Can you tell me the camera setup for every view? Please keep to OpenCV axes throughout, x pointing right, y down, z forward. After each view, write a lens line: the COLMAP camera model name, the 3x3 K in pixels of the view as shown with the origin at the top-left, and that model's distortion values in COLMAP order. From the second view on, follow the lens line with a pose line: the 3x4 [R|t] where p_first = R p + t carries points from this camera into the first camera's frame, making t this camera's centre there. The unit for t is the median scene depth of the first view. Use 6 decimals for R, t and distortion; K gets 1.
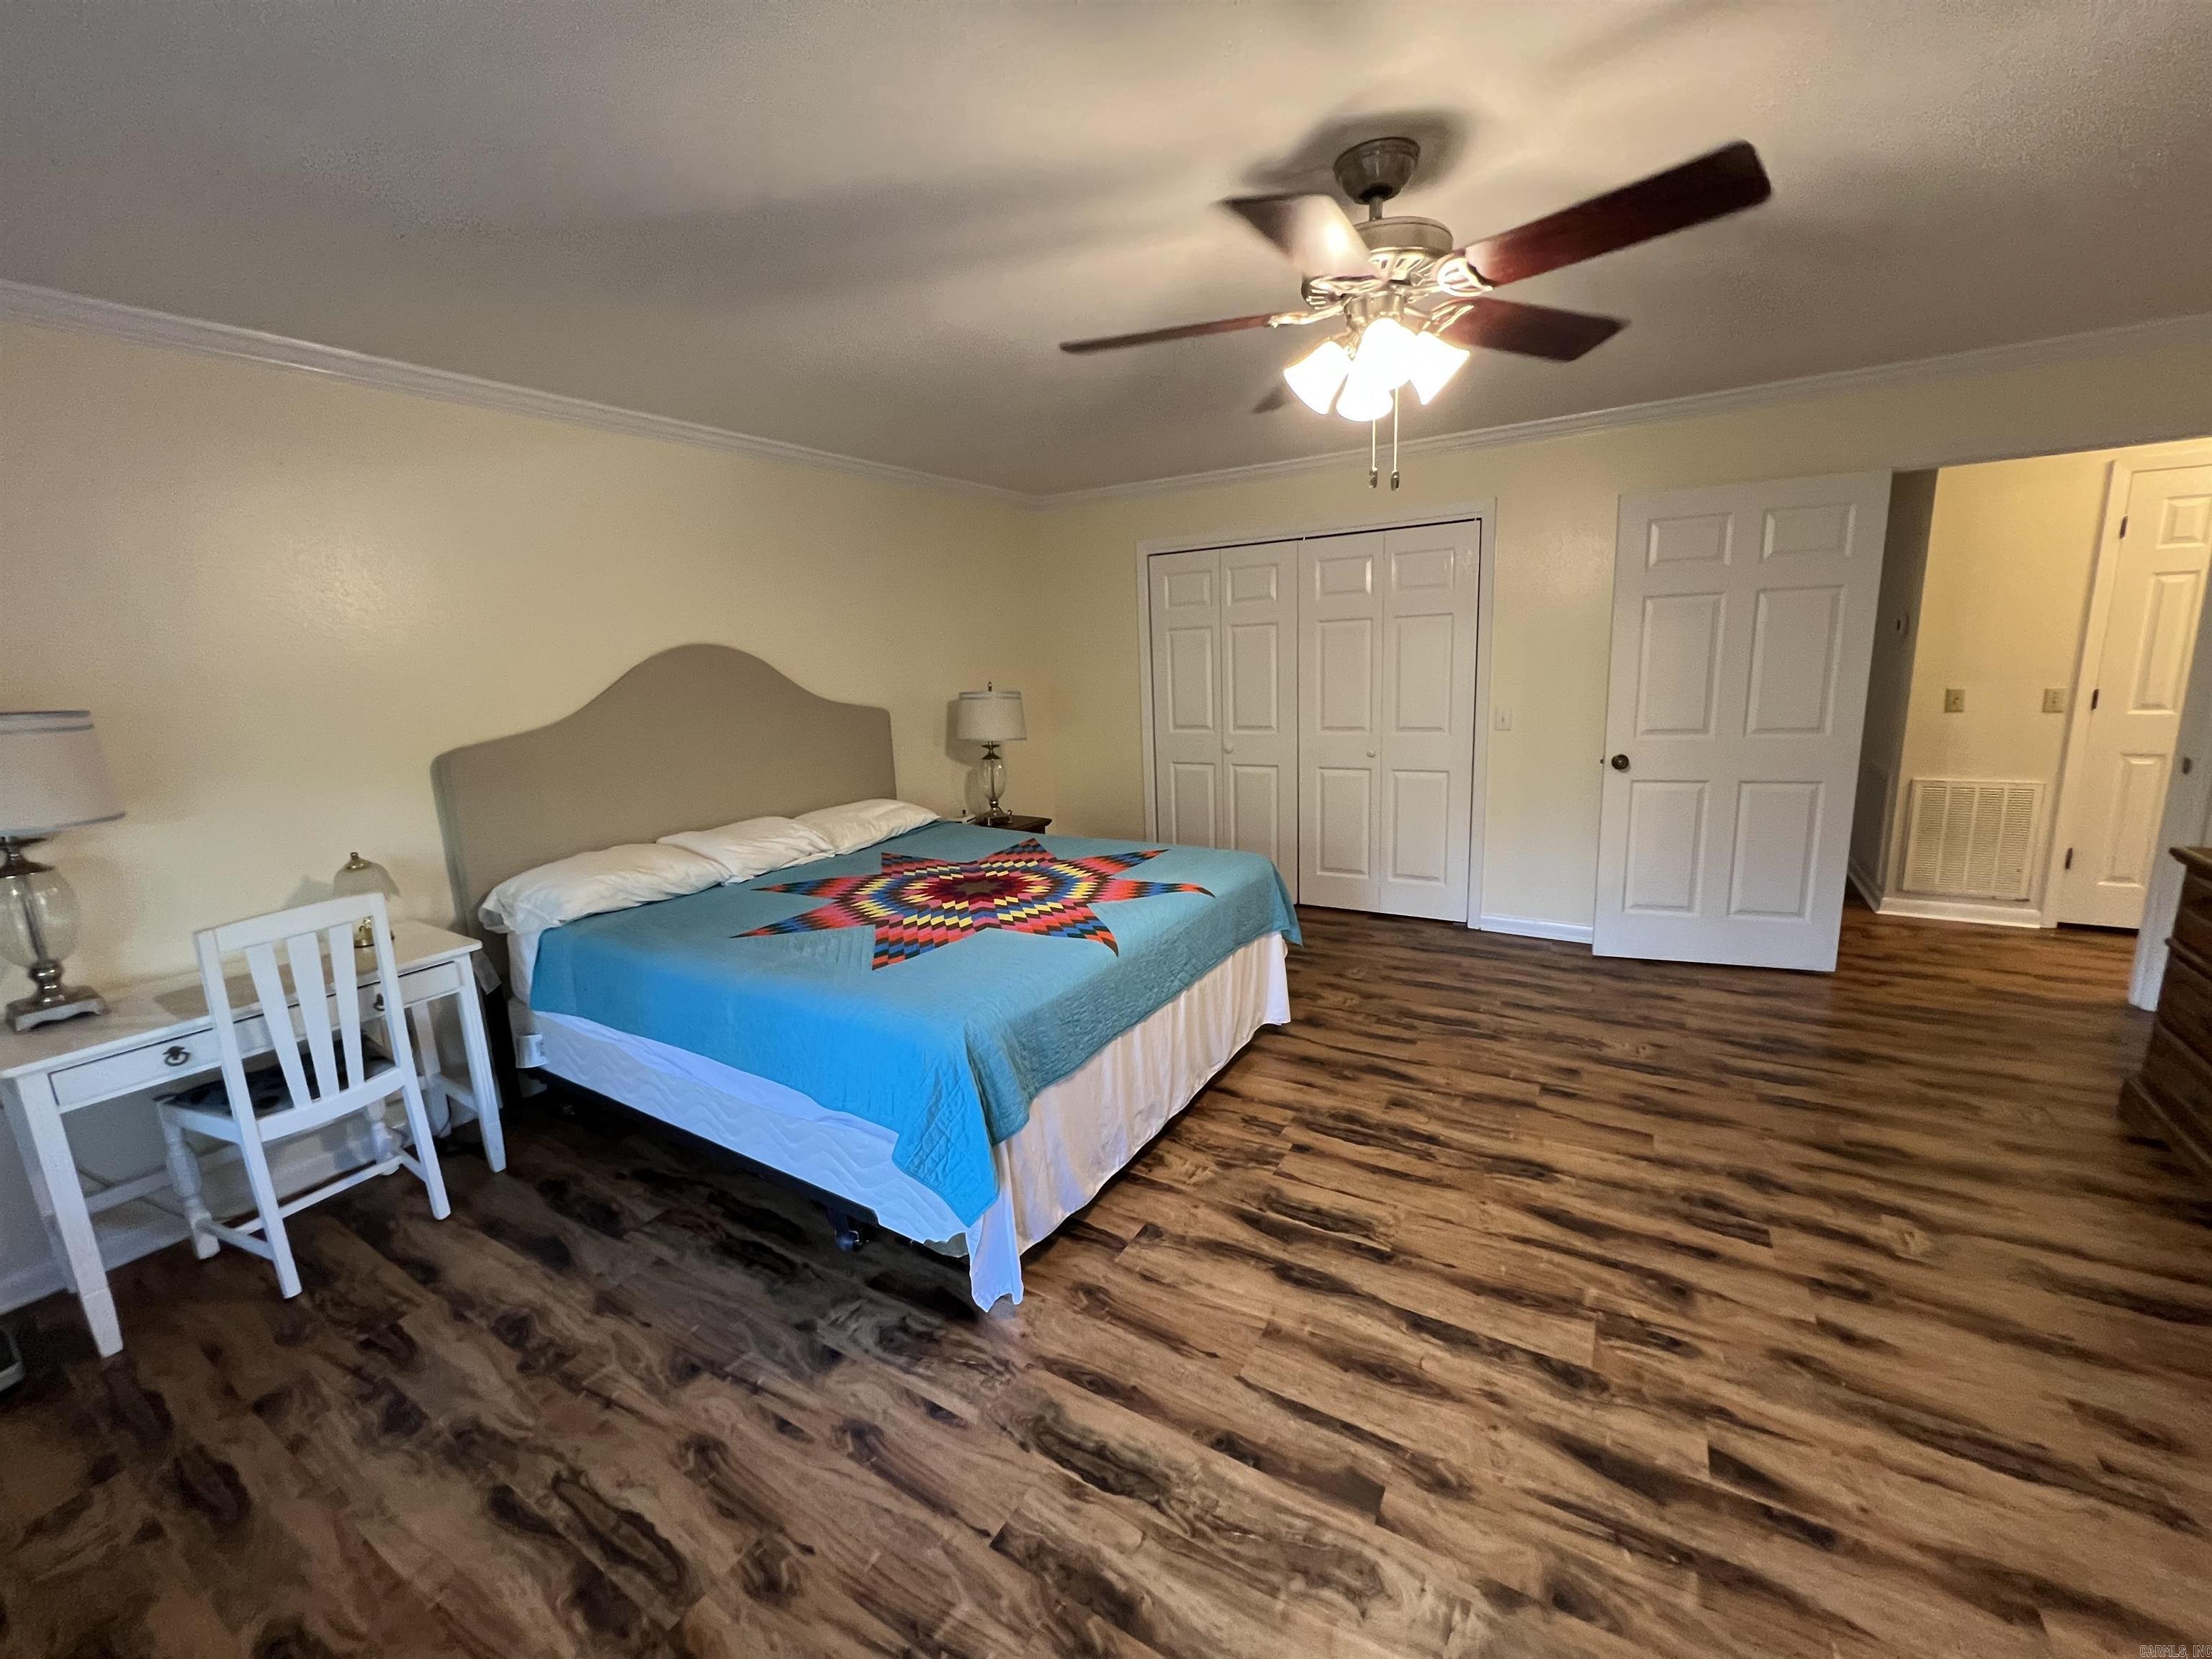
lens RADIAL K [[880.2, 0, 1098.9], [0, 880.2, 824.2], [0, 0, 1]] dist [-0.000799, -0.000017]
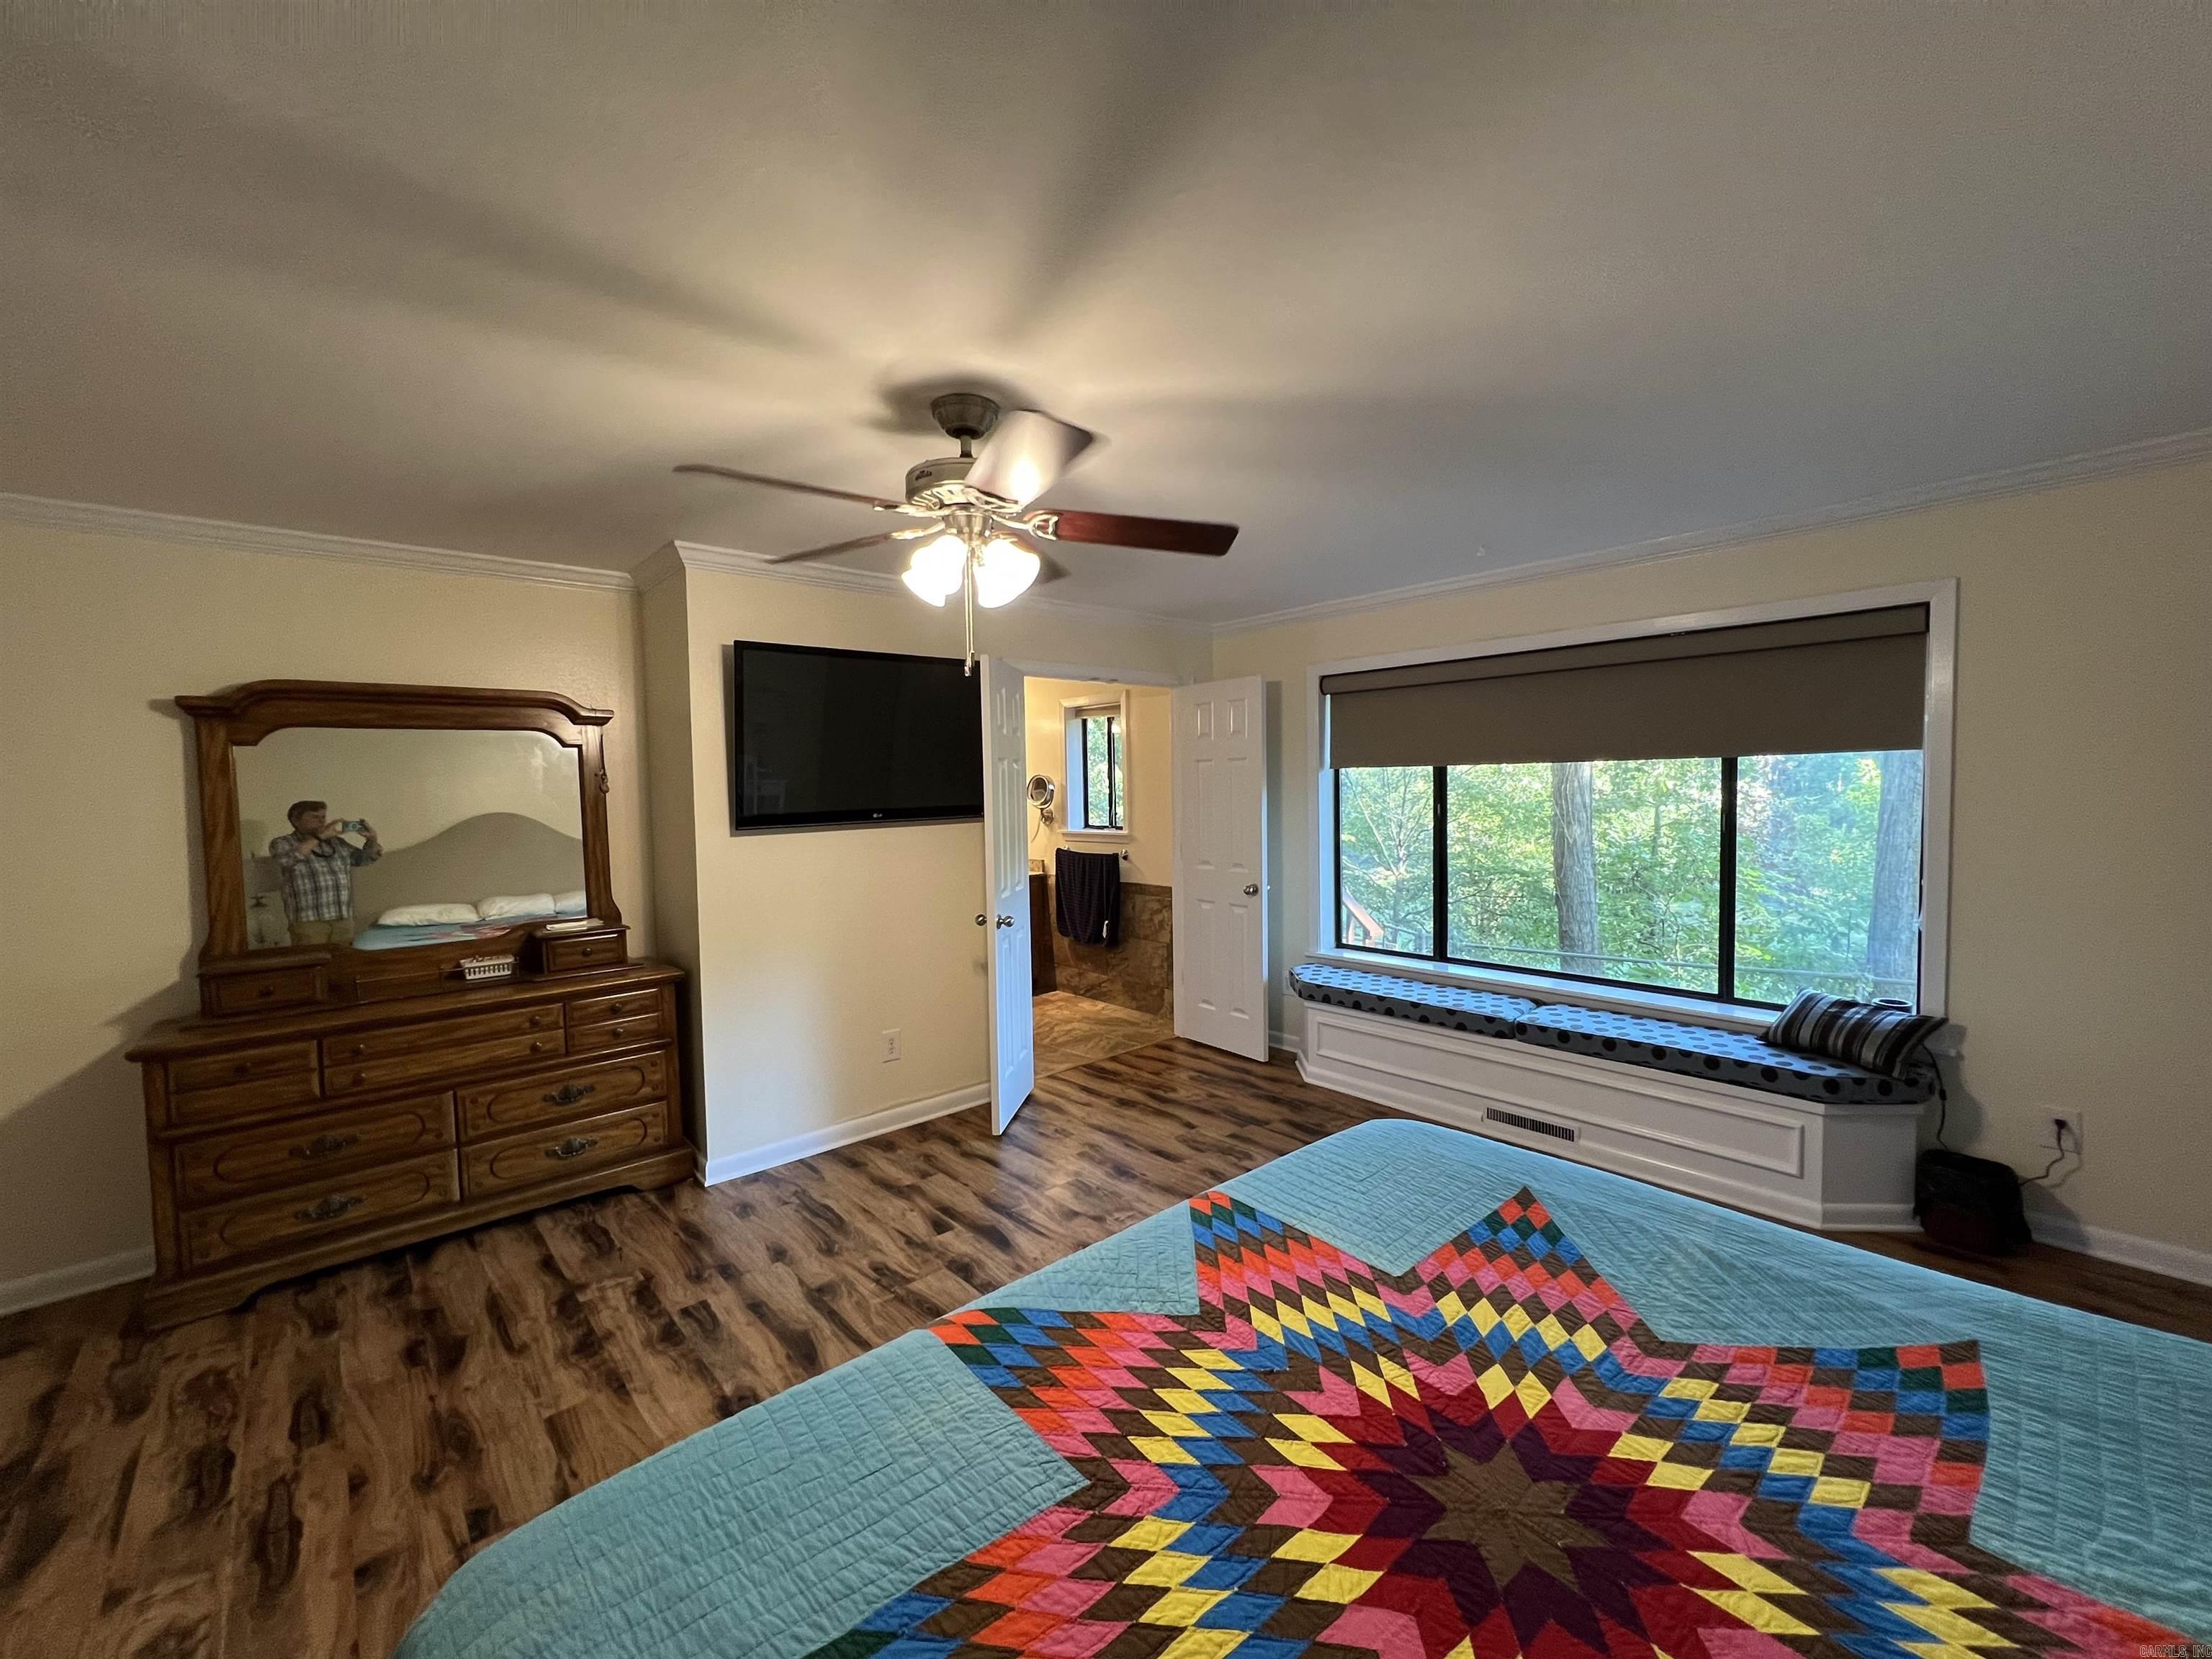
lens RADIAL K [[887.8, 0, 1106.0], [0, 887.8, 829.5], [0, 0, 1]] dist [0.001950, 0.000763]
pose [[-0.958539, 0.048589, 0.280789, -0.121995], [0.113547, 0.968878, 0.219961, -0.294773], [-0.261362, 0.242724, -0.934224, 1.503322]]
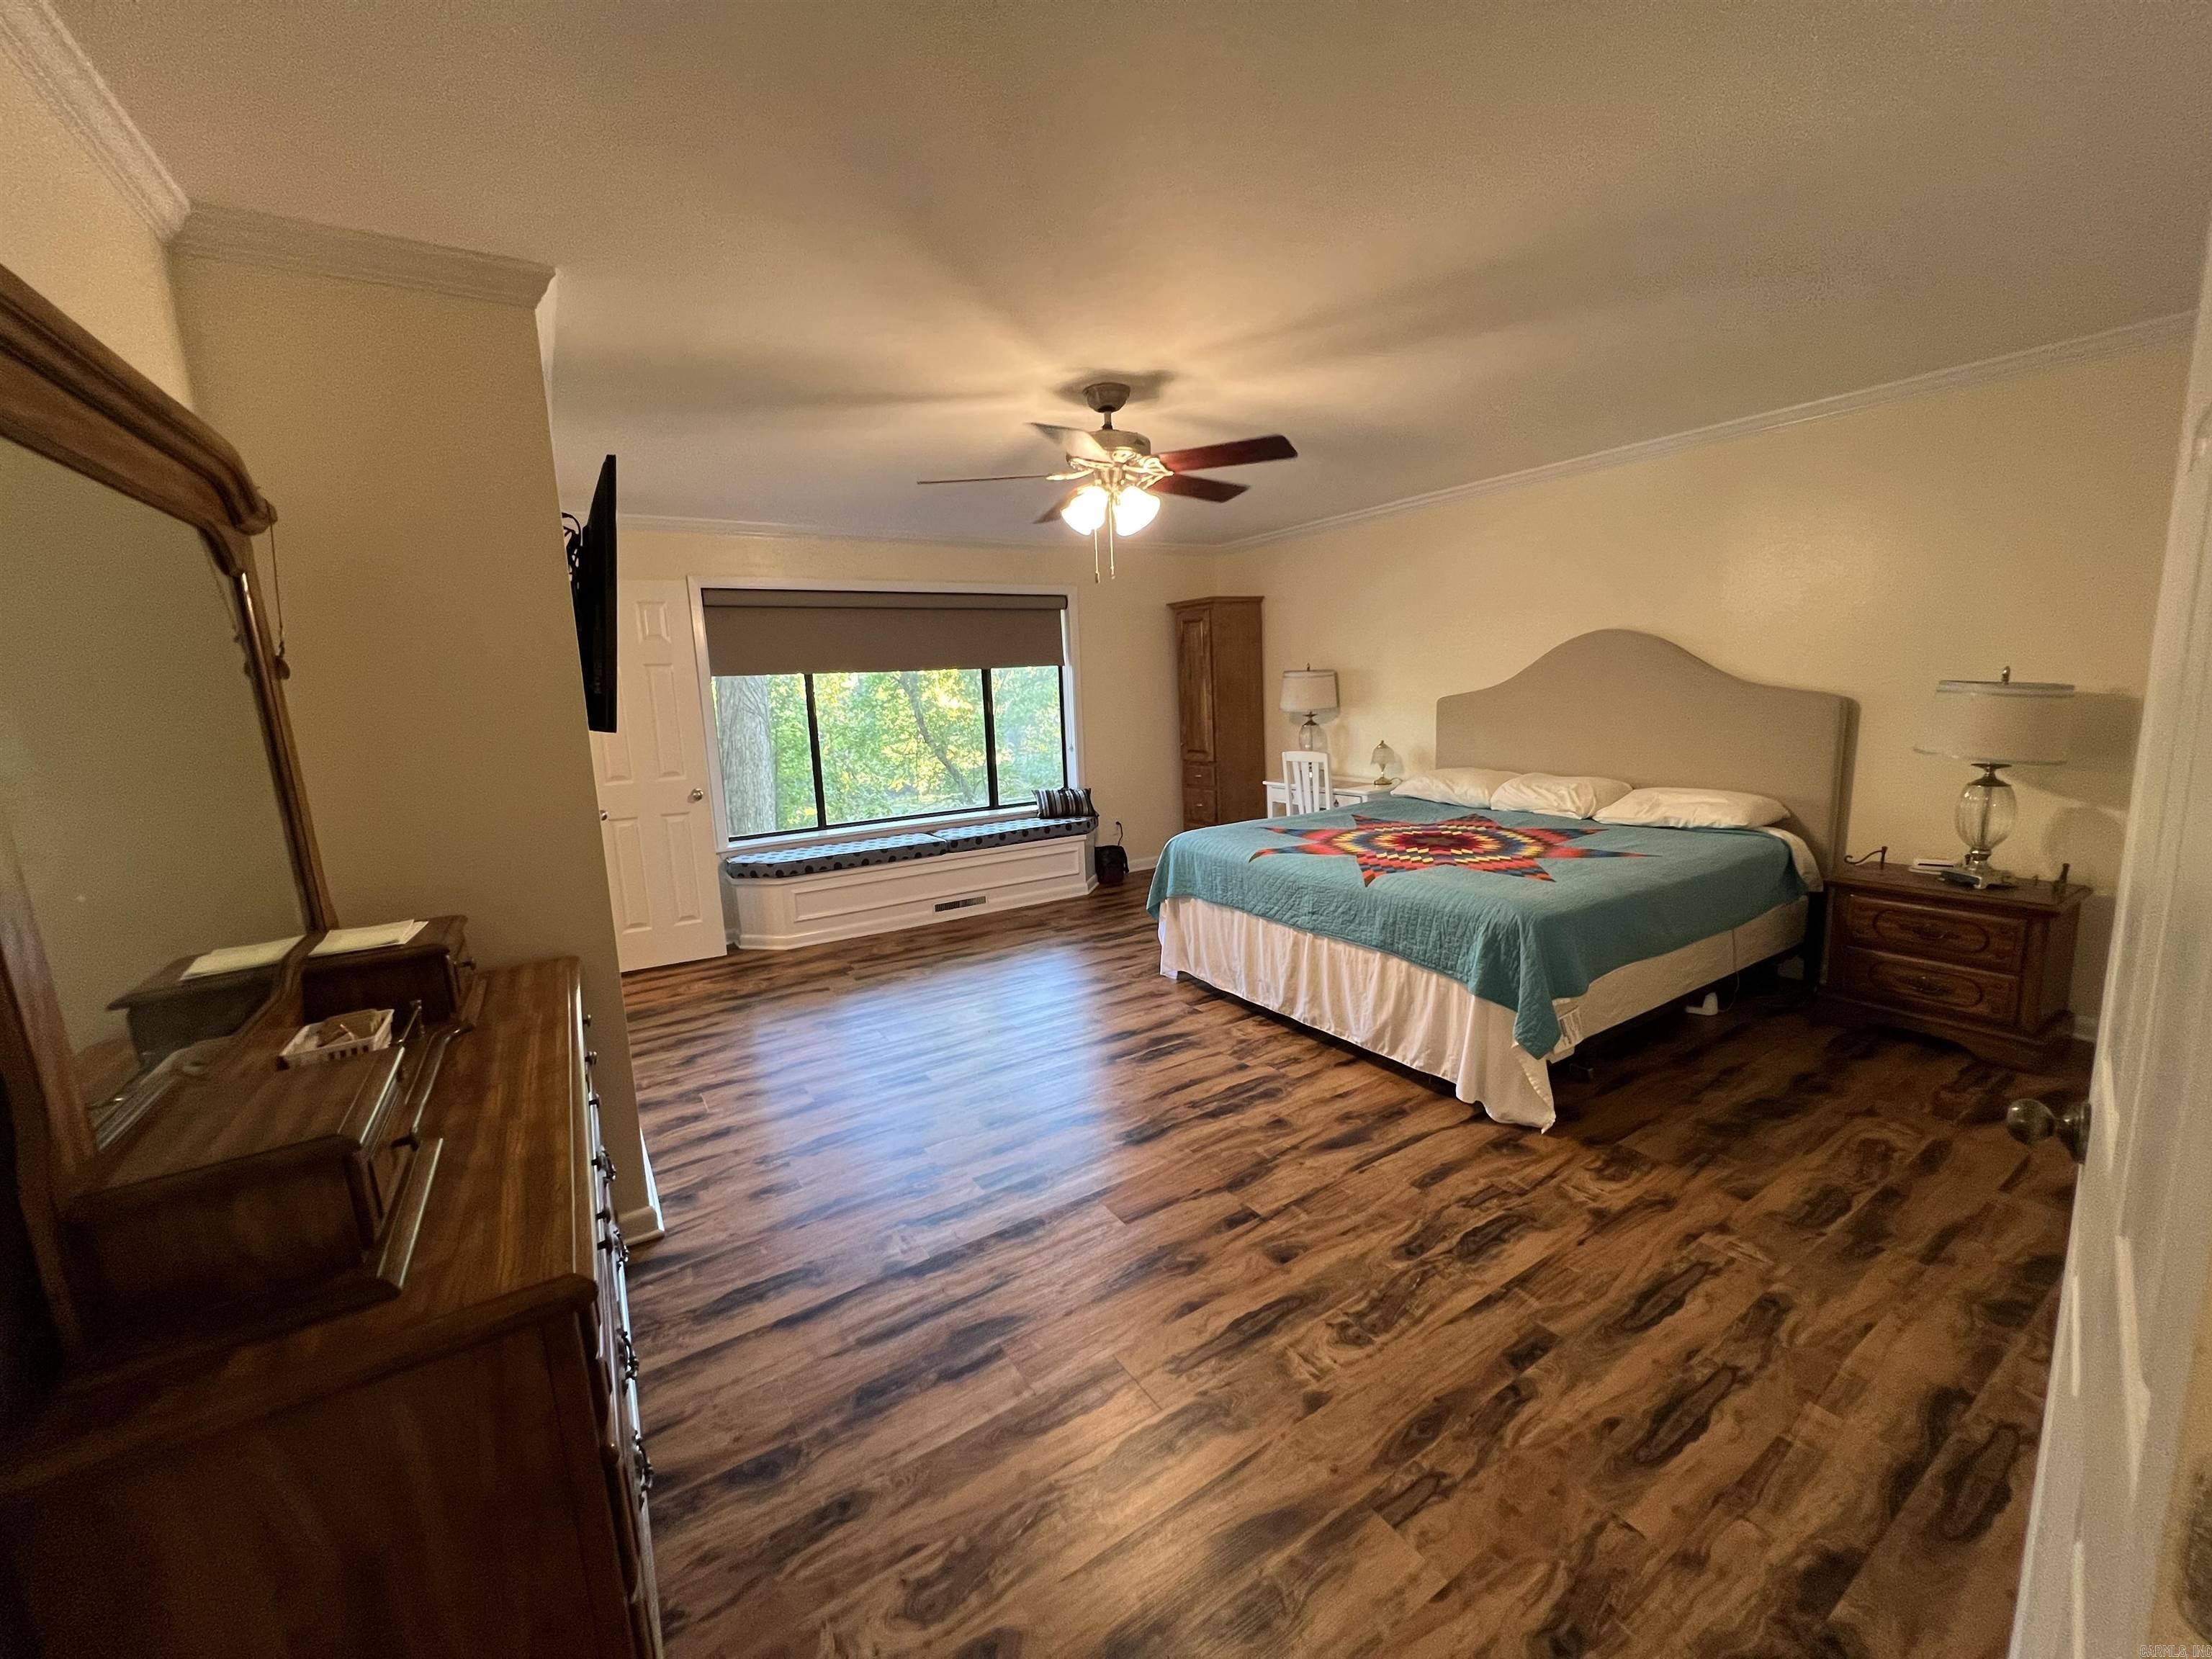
lens RADIAL K [[880.2, 0, 1098.9], [0, 880.2, 824.2], [0, 0, 1]] dist [-0.000799, -0.000017]
pose [[-0.430320, 0.204527, -0.879201, 1.354017], [-0.111259, 0.954549, 0.276510, -0.283963], [0.895794, 0.216807, -0.388005, 1.238776]]
